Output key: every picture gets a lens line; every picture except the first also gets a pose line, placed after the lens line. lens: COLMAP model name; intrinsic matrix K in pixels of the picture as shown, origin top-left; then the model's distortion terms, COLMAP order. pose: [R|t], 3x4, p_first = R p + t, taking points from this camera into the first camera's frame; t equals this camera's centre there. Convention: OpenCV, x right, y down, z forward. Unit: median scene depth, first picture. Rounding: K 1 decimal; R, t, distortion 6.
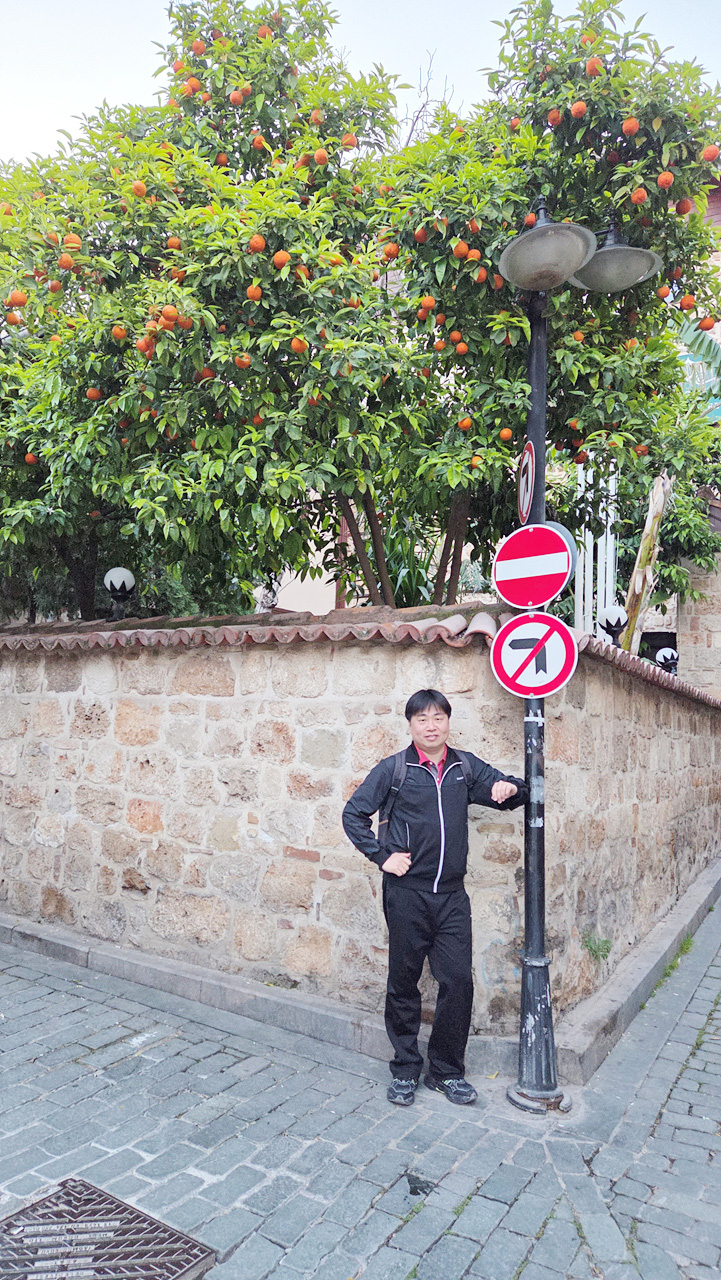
lens RADIAL K [[855.6, 0, 354.3], [0, 855.6, 641.0], [0, 0, 1]] dist [0.083376, -0.076910]
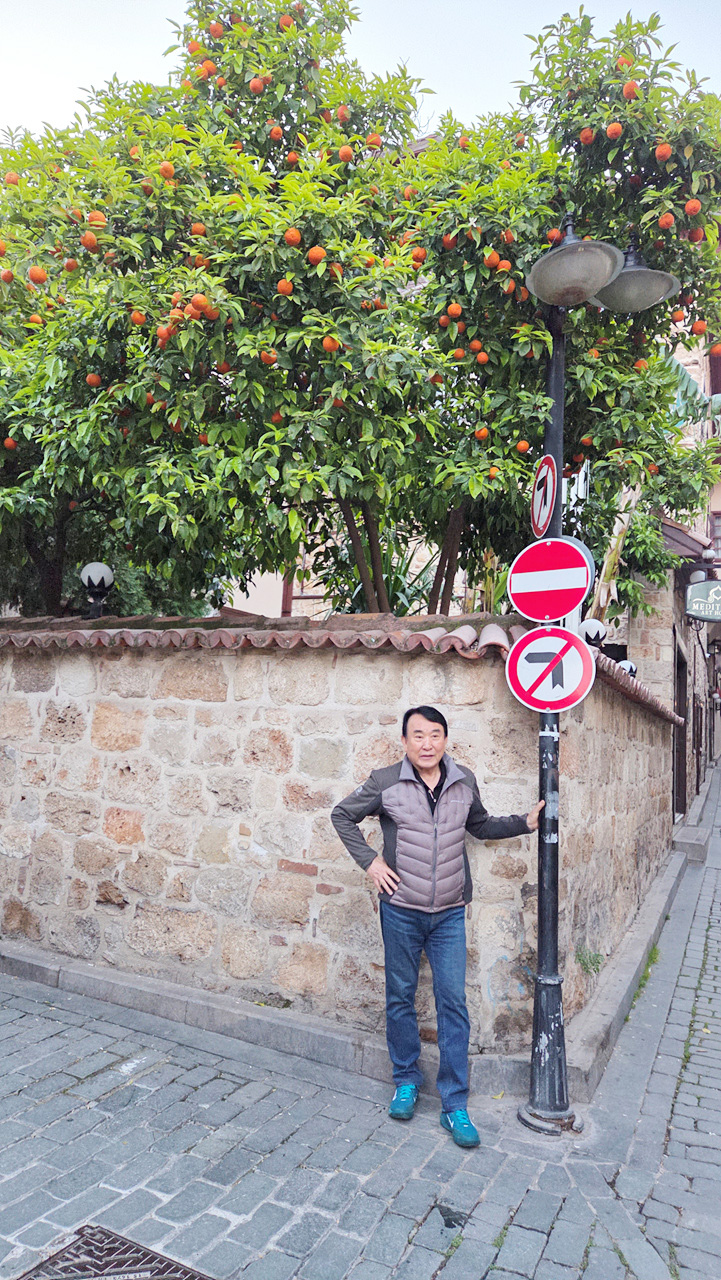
lens RADIAL K [[855.6, 0, 370.7], [0, 855.6, 633.4], [0, 0, 1]] dist [0.083376, -0.076910]
pose [[0.993764, 0.030885, 0.107138, -0.101249], [-0.029779, 0.999486, -0.011908, -0.006727], [-0.107450, 0.008644, 0.994173, 0.029560]]
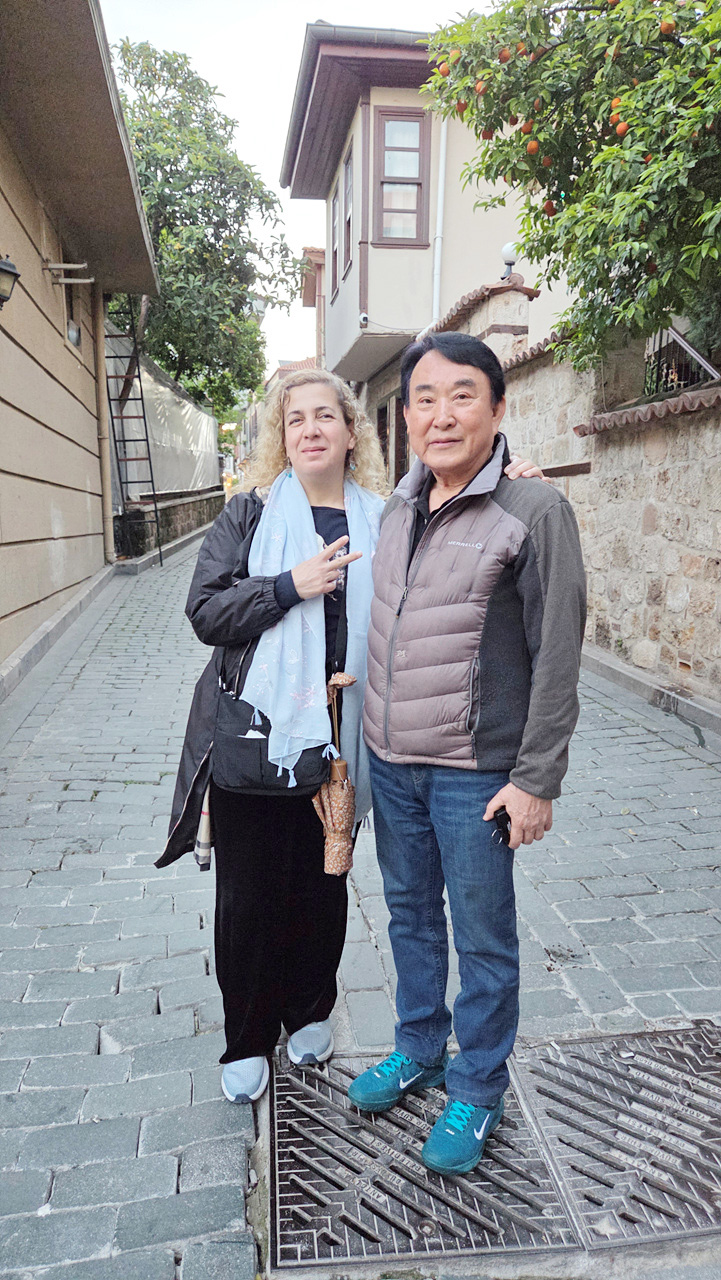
lens RADIAL K [[855.6, 0, 364.3], [0, 855.6, 642.9], [0, 0, 1]] dist [0.083376, -0.076910]
pose [[0.648835, 0.069965, -0.757705, 0.037783], [0.103522, 0.978389, 0.178991, 0.069018], [0.753854, -0.194575, 0.627571, 0.227573]]
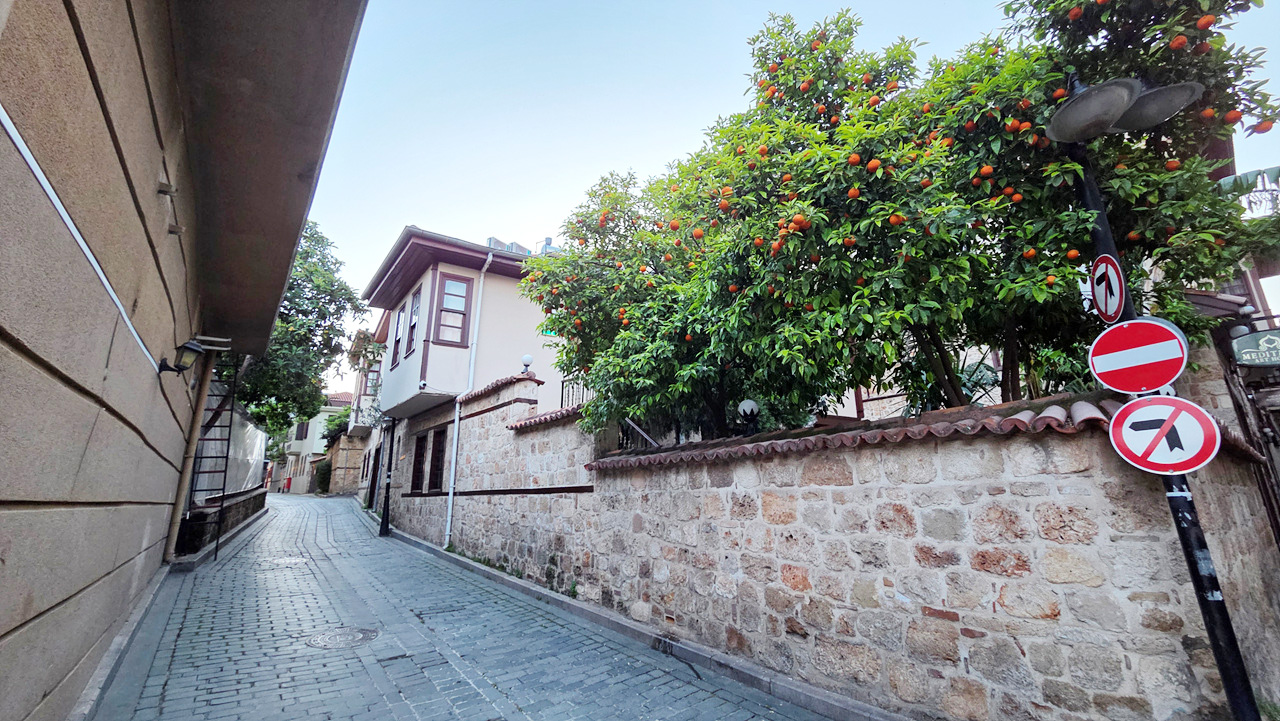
lens RADIAL K [[524.1, 0, 650.9], [0, 524.1, 355.9], [0, 0, 1]] dist [-0.003244, 0.001726]
pose [[0.931889, -0.144970, -0.332517, -0.159857], [0.090999, 0.980784, -0.172574, -0.025550], [0.351145, 0.130561, 0.927174, 0.121388]]
